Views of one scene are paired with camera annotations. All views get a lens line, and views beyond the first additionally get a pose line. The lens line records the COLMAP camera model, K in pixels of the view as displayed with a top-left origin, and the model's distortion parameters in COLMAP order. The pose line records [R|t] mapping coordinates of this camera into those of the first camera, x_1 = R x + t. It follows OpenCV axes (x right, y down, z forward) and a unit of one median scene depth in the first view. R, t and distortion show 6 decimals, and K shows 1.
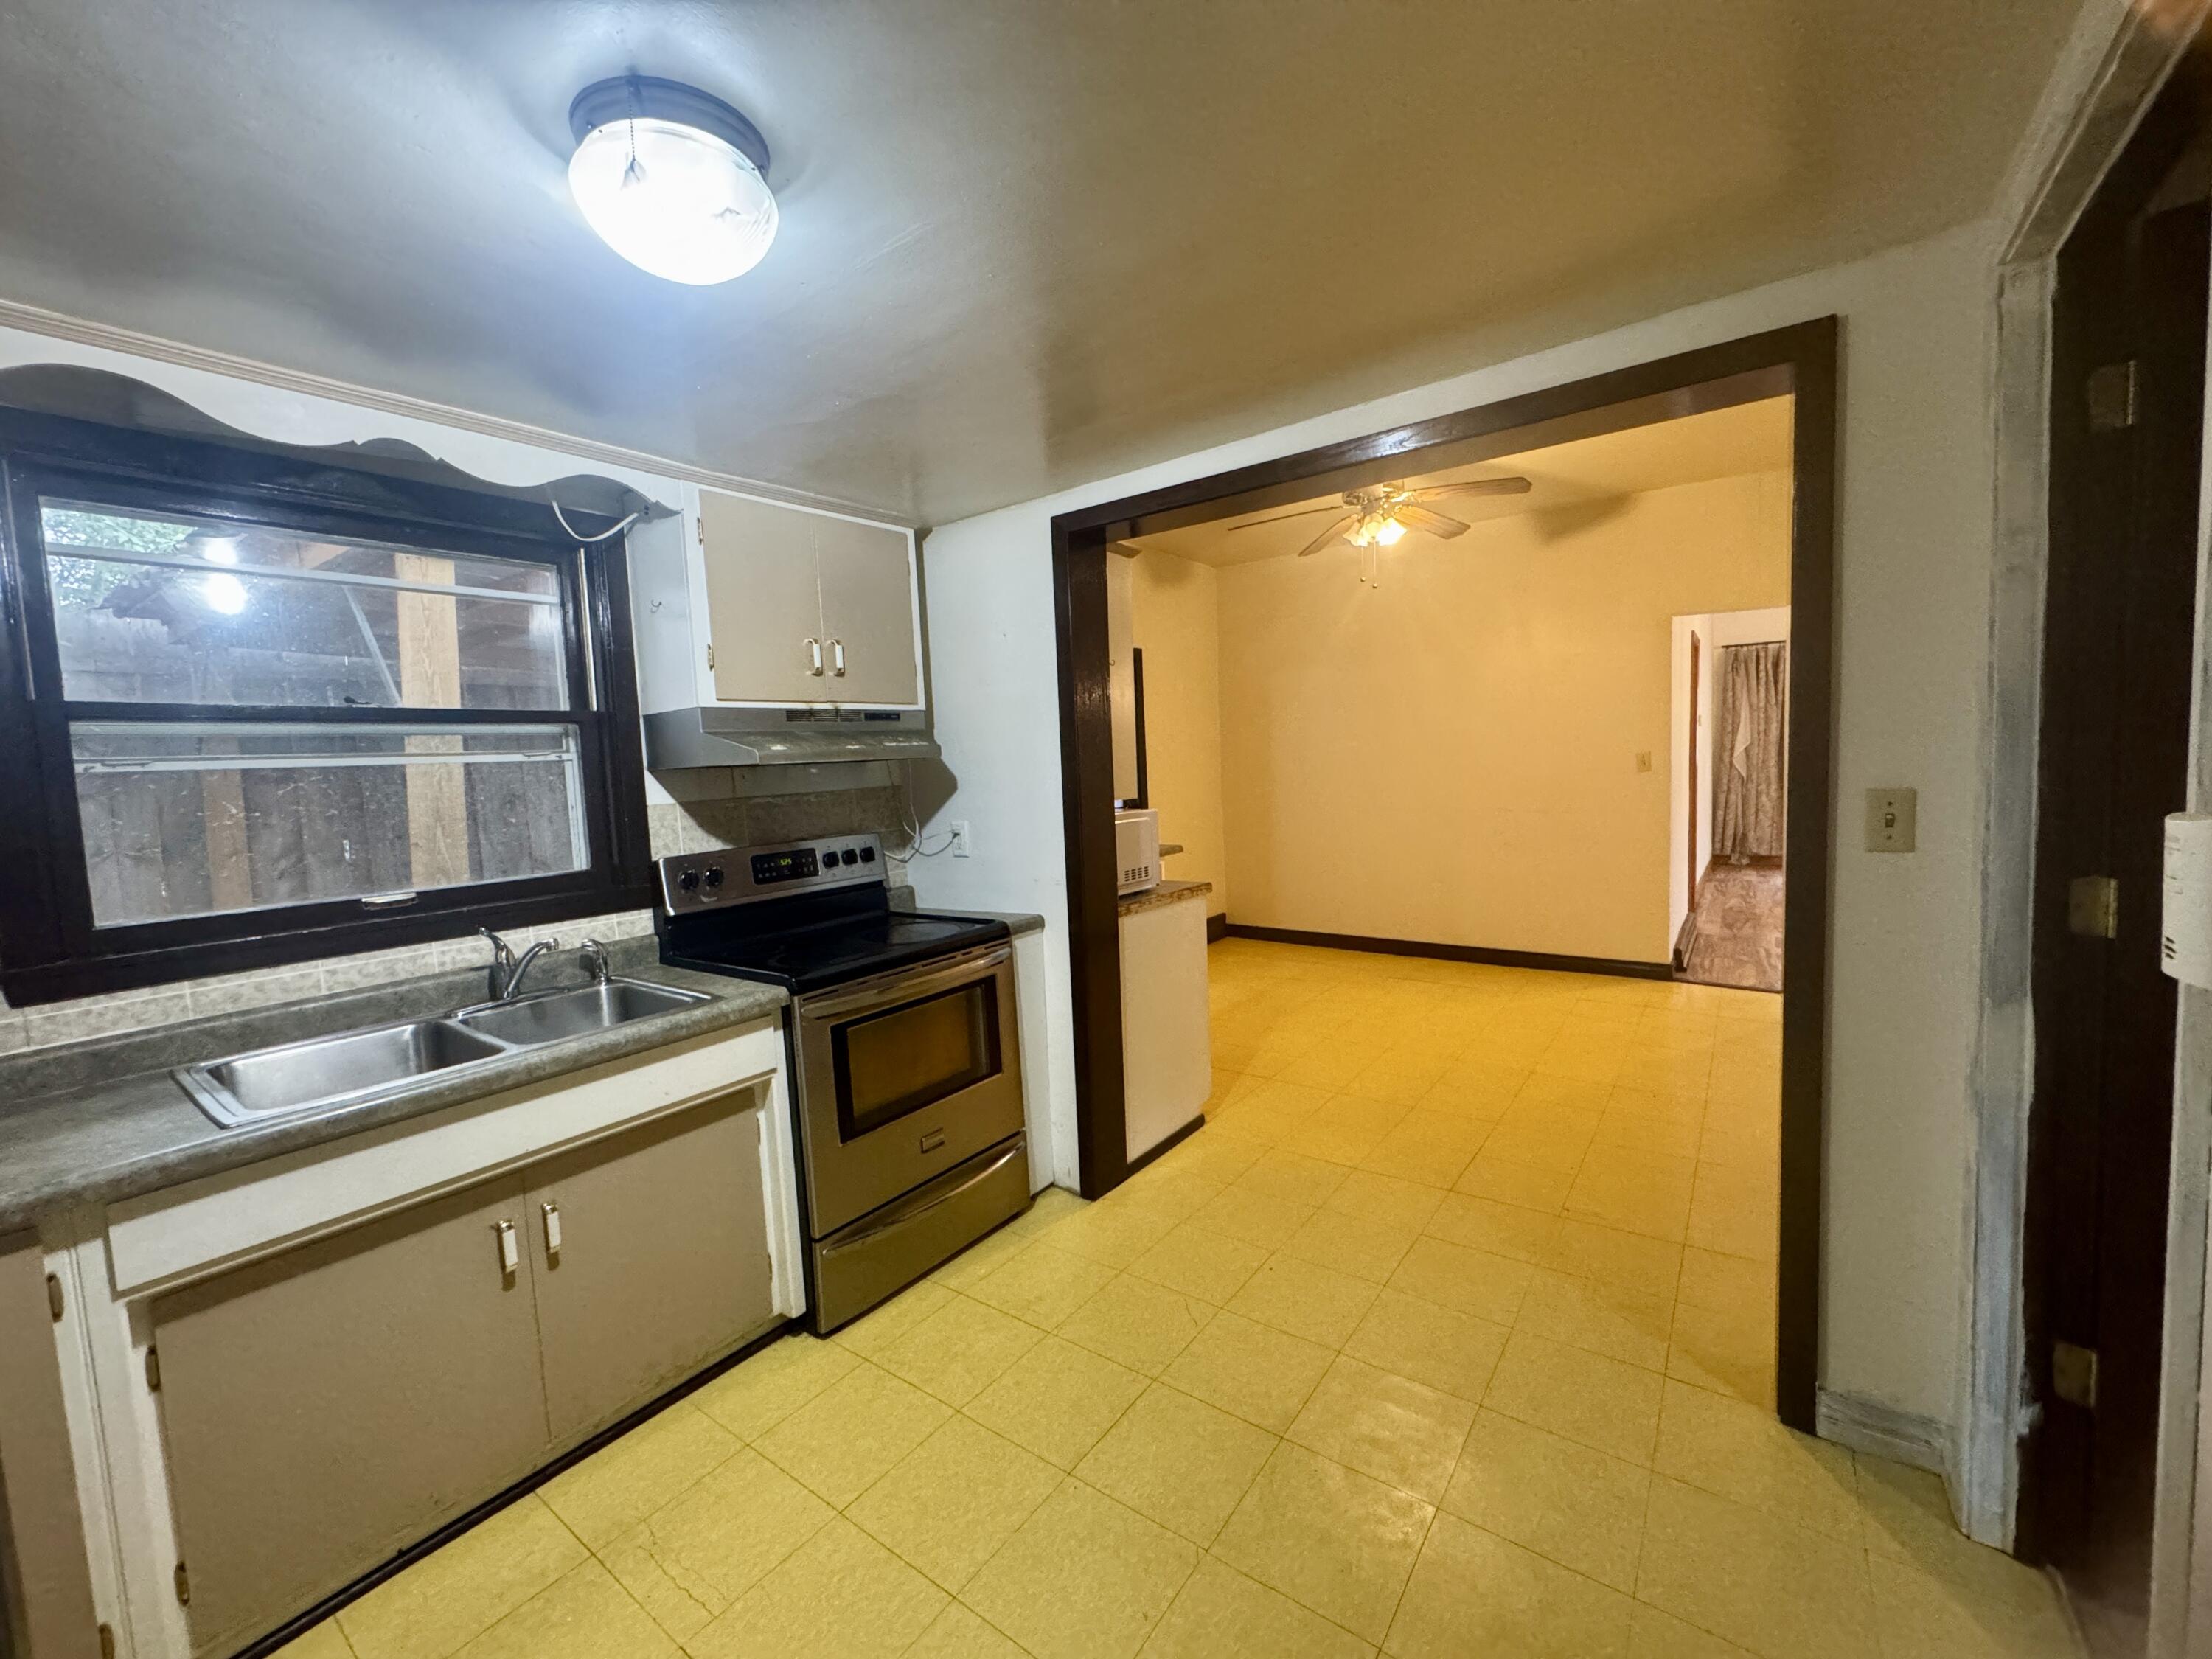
lens RADIAL K [[889.5, 0, 1100.3], [0, 889.5, 833.8], [0, 0, 1]] dist [-0.007742, 0.003906]
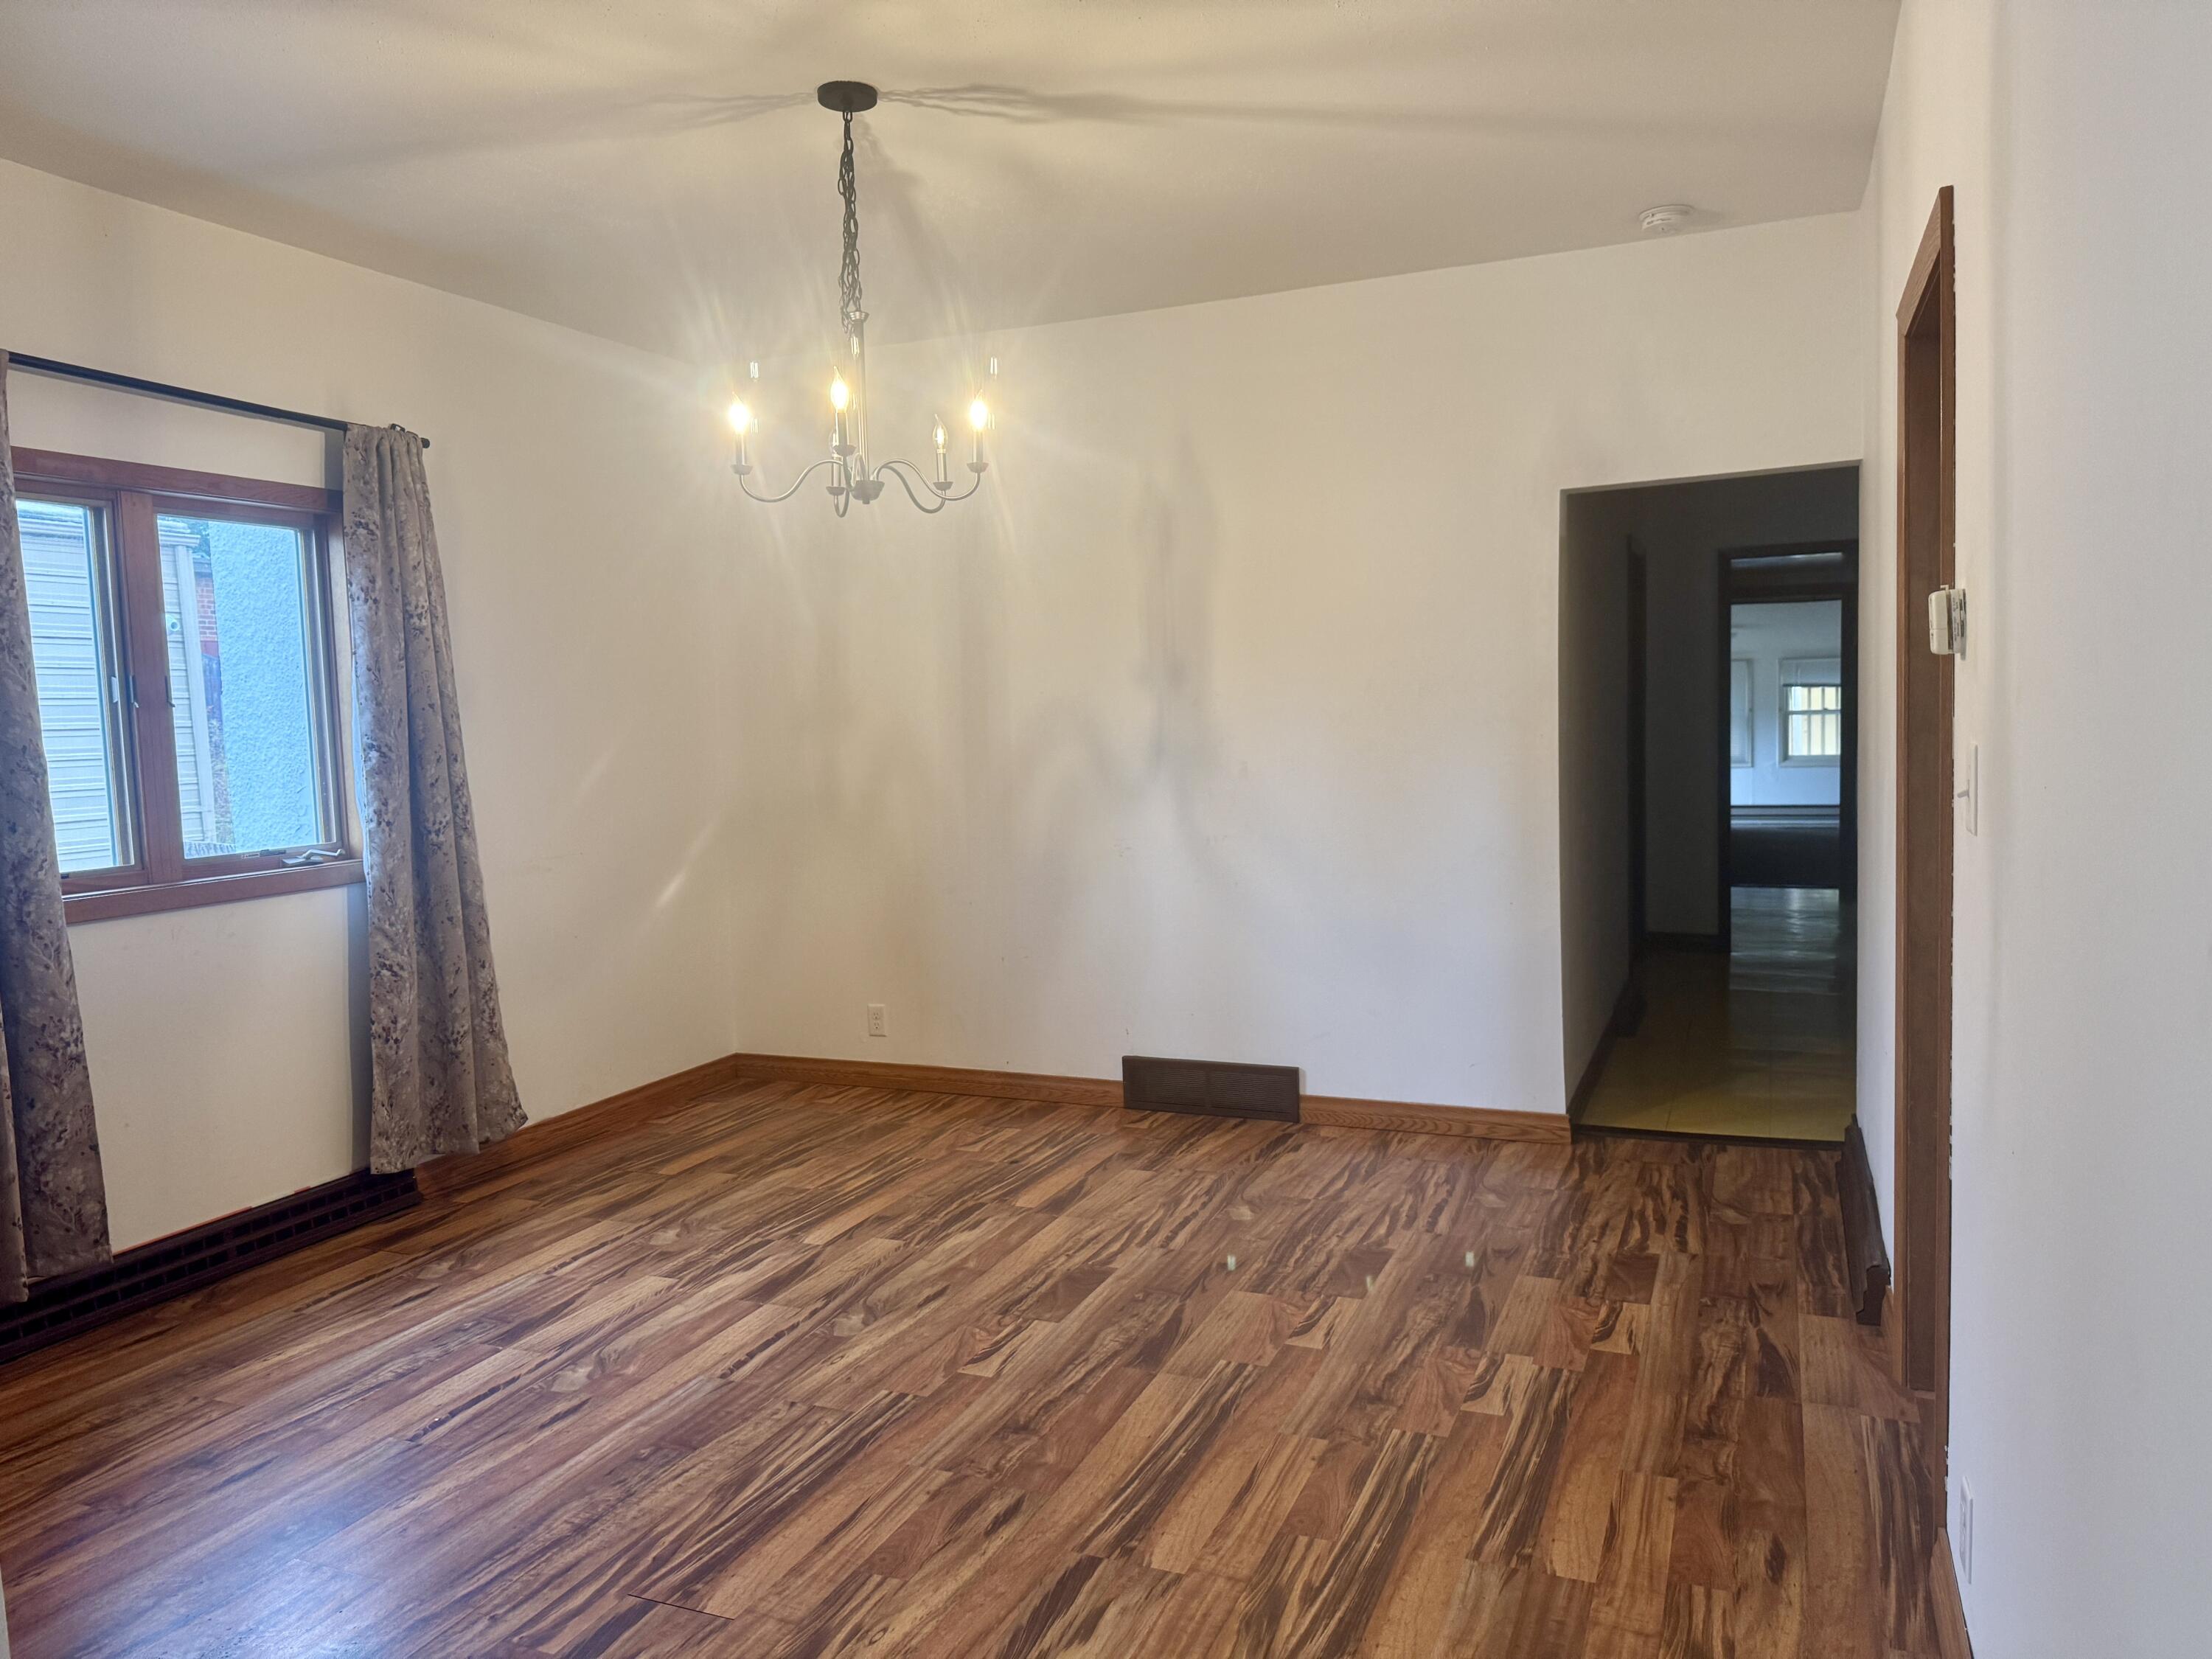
lens RADIAL K [[1552.5, 0, 1106.3], [0, 1552.5, 831.5], [0, 0, 1]] dist [0.060014, -0.036569]
pose [[-0.970317, 0.092815, -0.223315, 1.226372], [0.054560, 0.983628, 0.171752, -0.206110], [0.235600, 0.154470, -0.959495, 1.703769]]
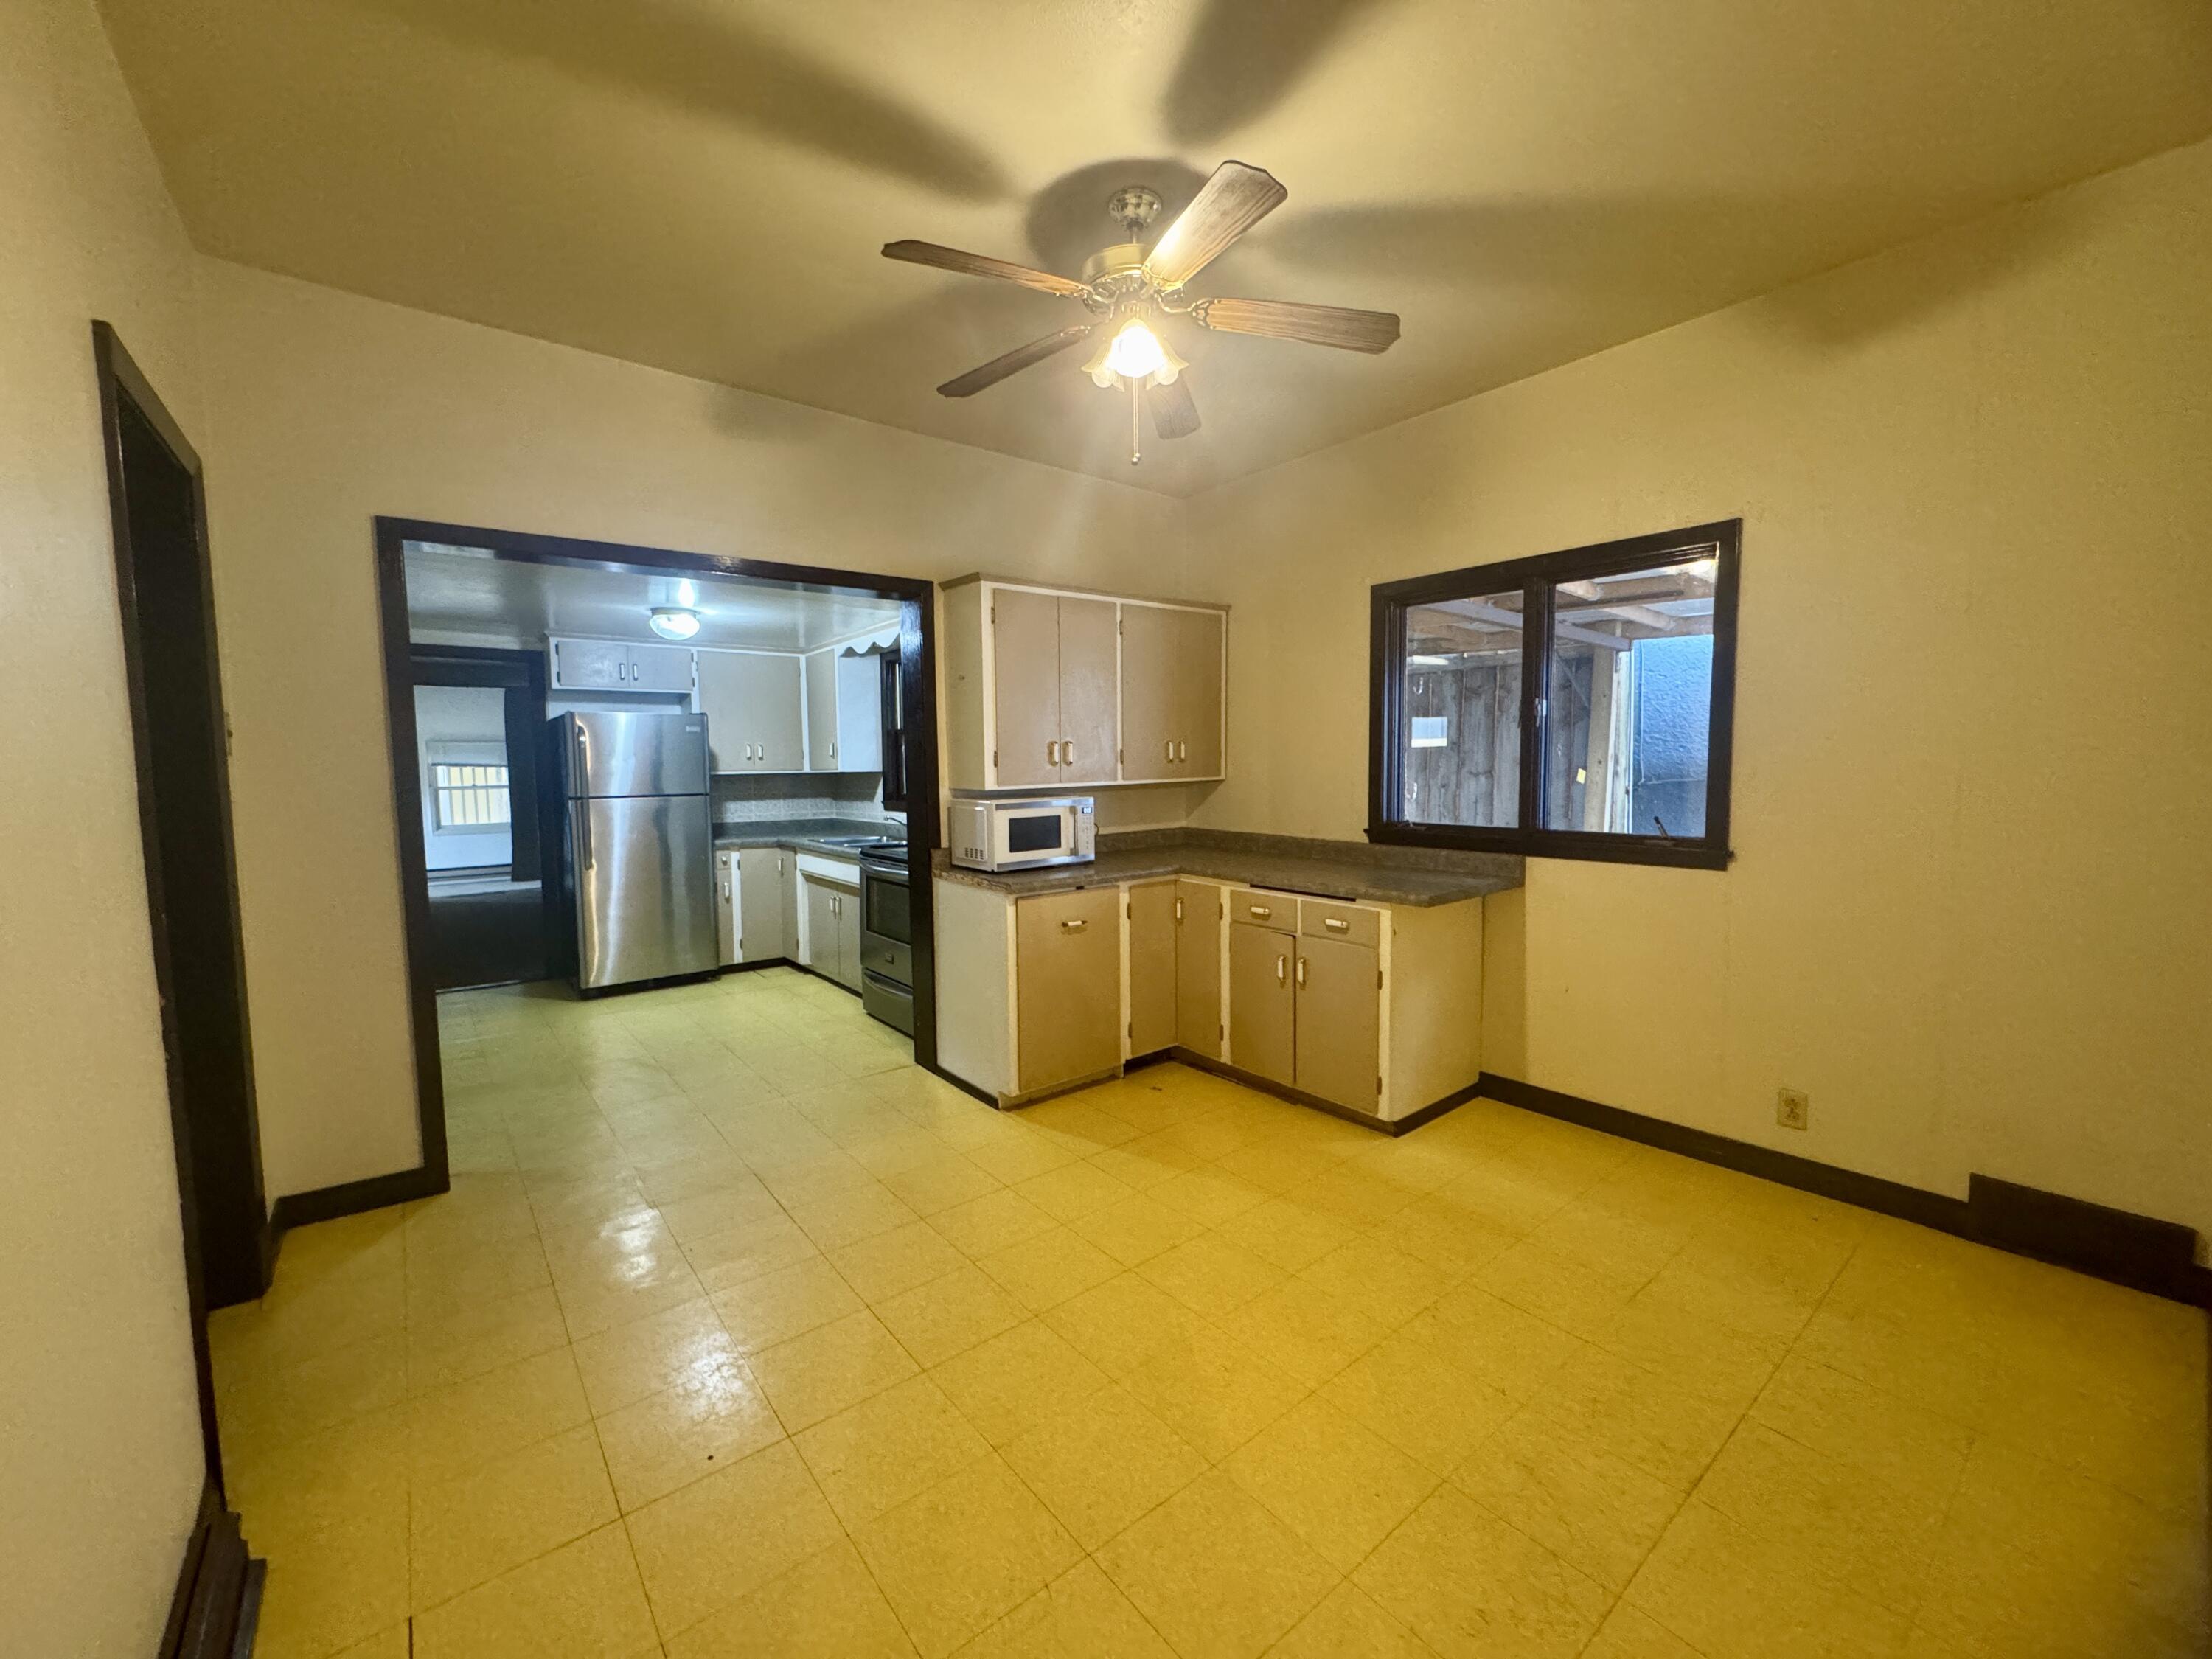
lens RADIAL K [[889.5, 0, 1107.6], [0, 889.5, 826.4], [0, 0, 1]] dist [-0.007742, 0.003906]
pose [[-0.255480, 0.123297, -0.958920, 0.671065], [-0.054858, 0.988388, 0.141701, -0.100392], [0.965257, 0.088807, -0.245750, 0.869885]]
